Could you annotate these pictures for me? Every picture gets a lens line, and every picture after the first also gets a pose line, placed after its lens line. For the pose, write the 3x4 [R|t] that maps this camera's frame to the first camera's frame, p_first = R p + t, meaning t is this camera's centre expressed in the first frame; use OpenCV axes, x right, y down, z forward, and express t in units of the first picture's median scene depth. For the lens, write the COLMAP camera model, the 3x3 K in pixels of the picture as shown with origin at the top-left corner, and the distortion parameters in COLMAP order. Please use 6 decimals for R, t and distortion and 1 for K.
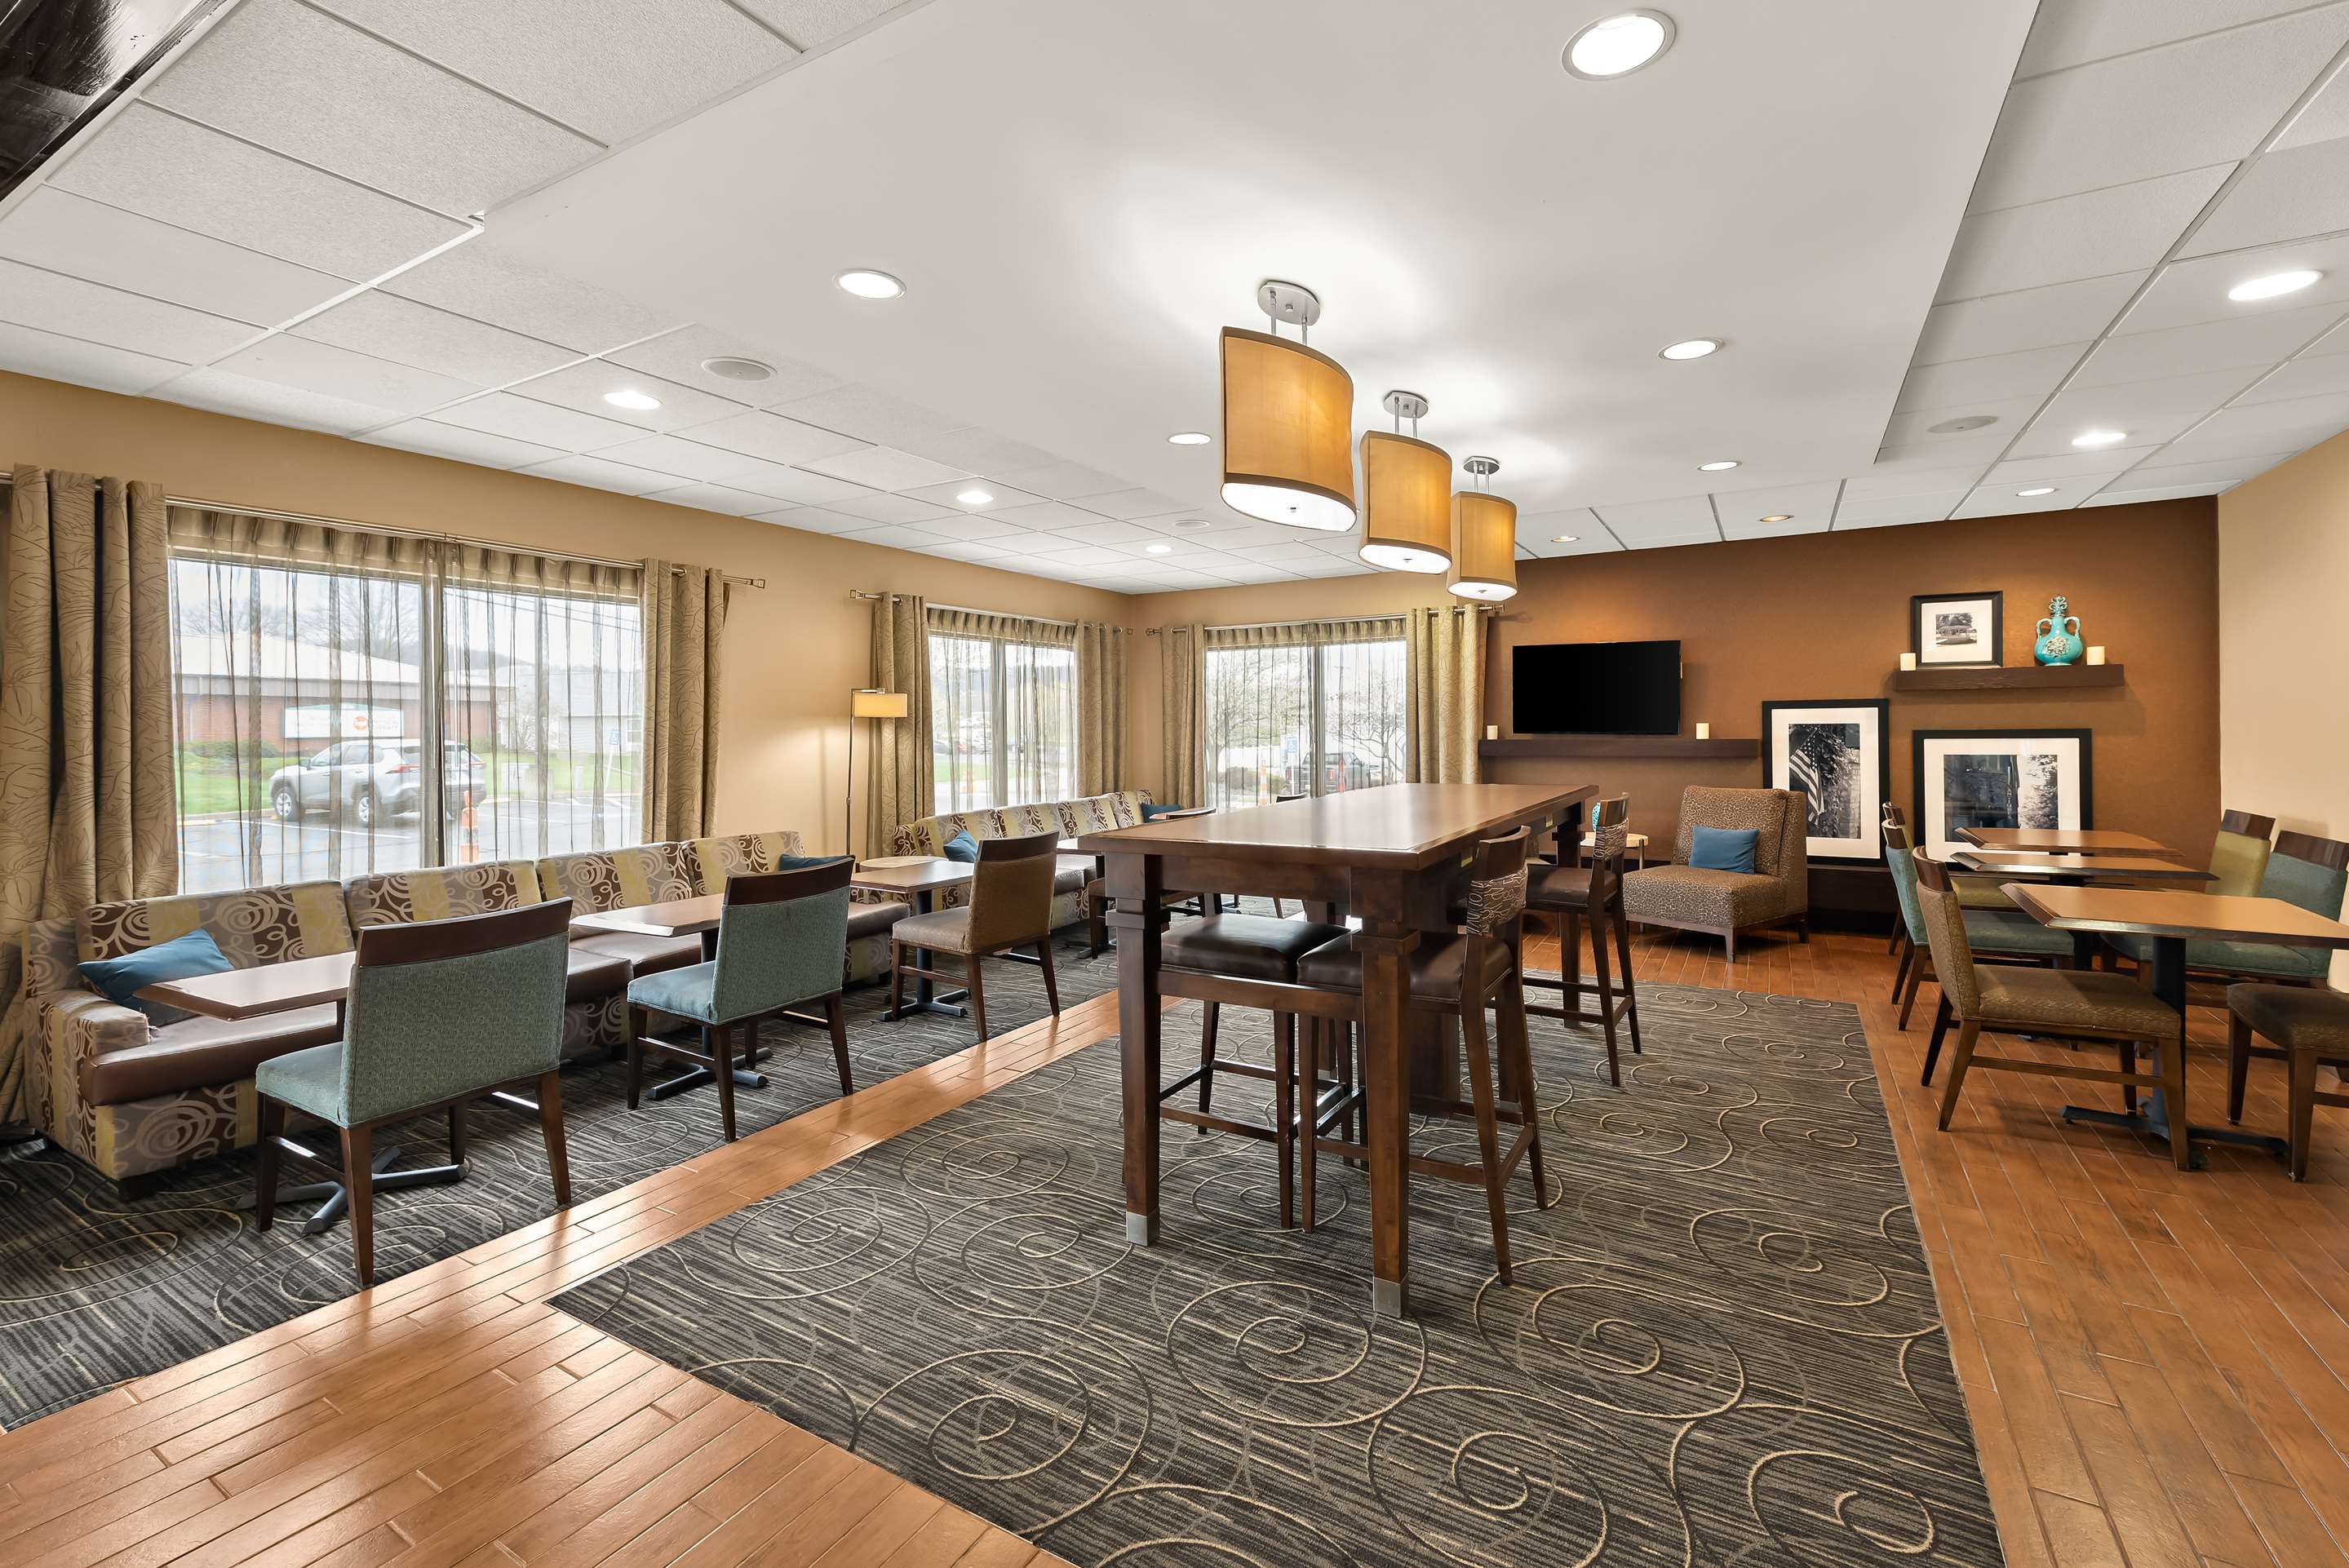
lens RADIAL K [[993.0, 0, 1213.8], [0, 993.0, 729.9], [0, 0, 1]] dist [0.003826, -0.000467]
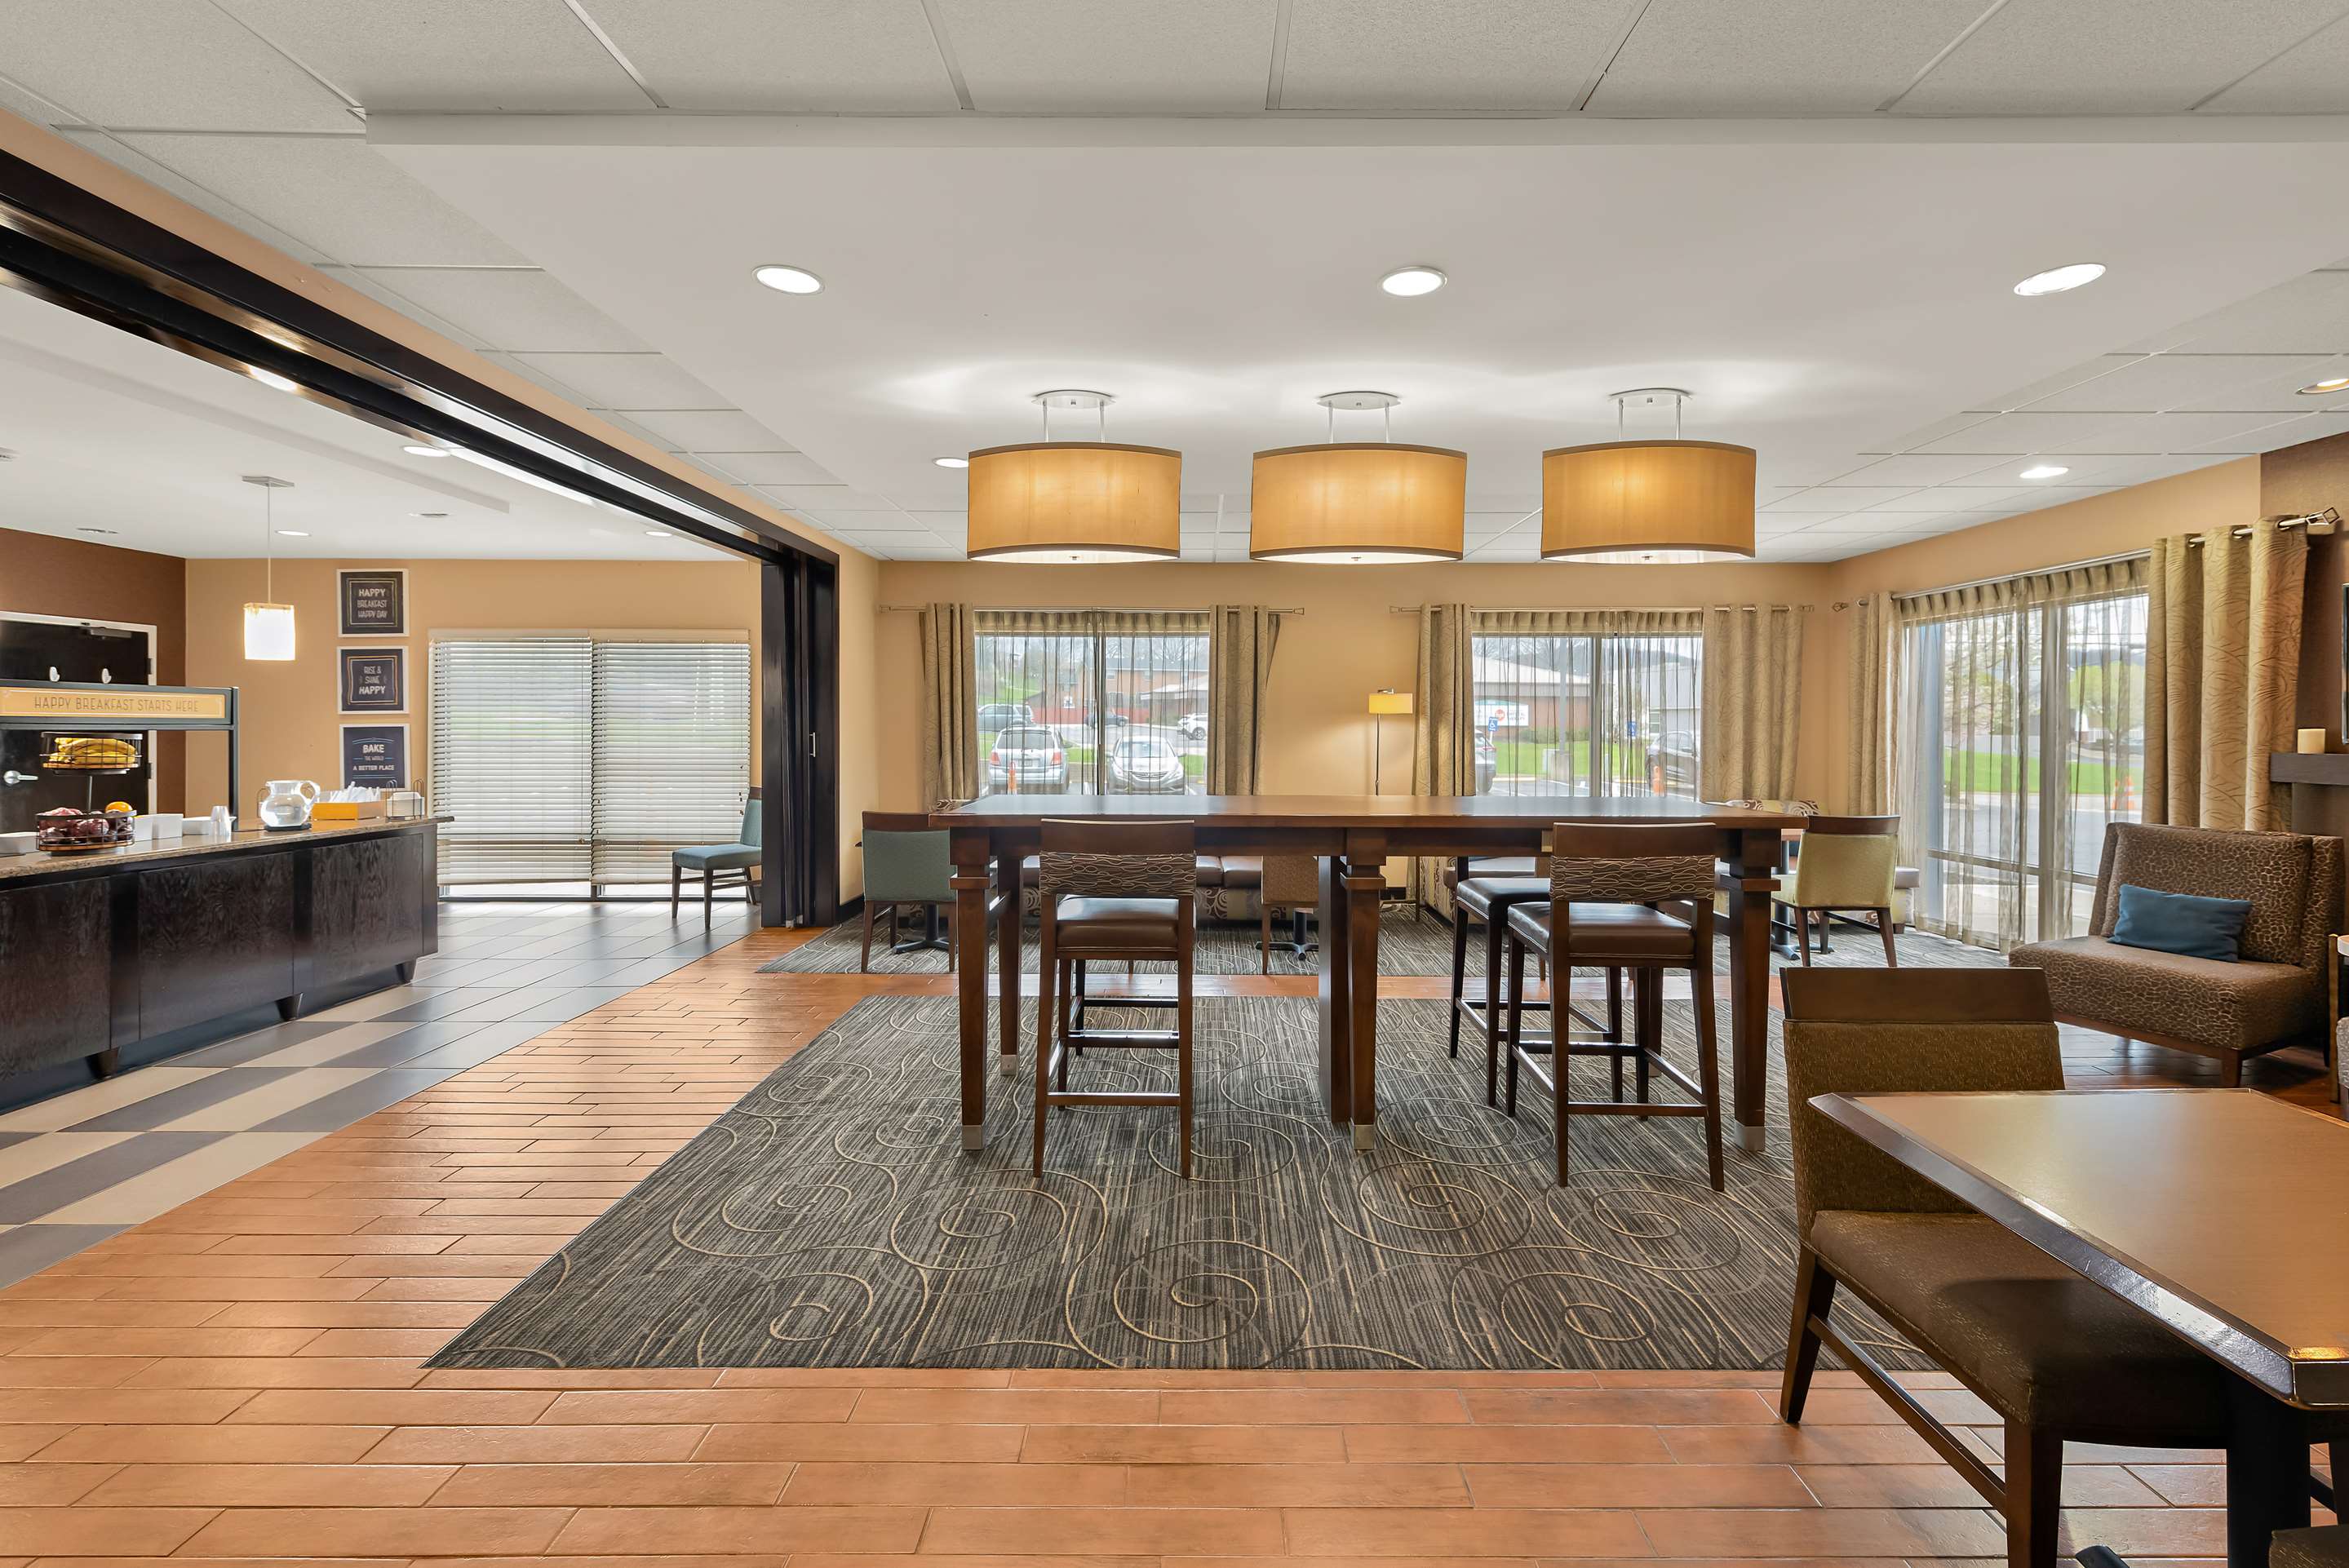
lens RADIAL K [[993.0, 0, 1213.8], [0, 993.0, 729.9], [0, 0, 1]] dist [0.003826, -0.000467]
pose [[0.511468, 0.017555, -0.859123, 1.101857], [-0.008636, 0.999846, 0.015290, -0.018601], [0.859259, -0.000401, 0.511541, 0.413082]]
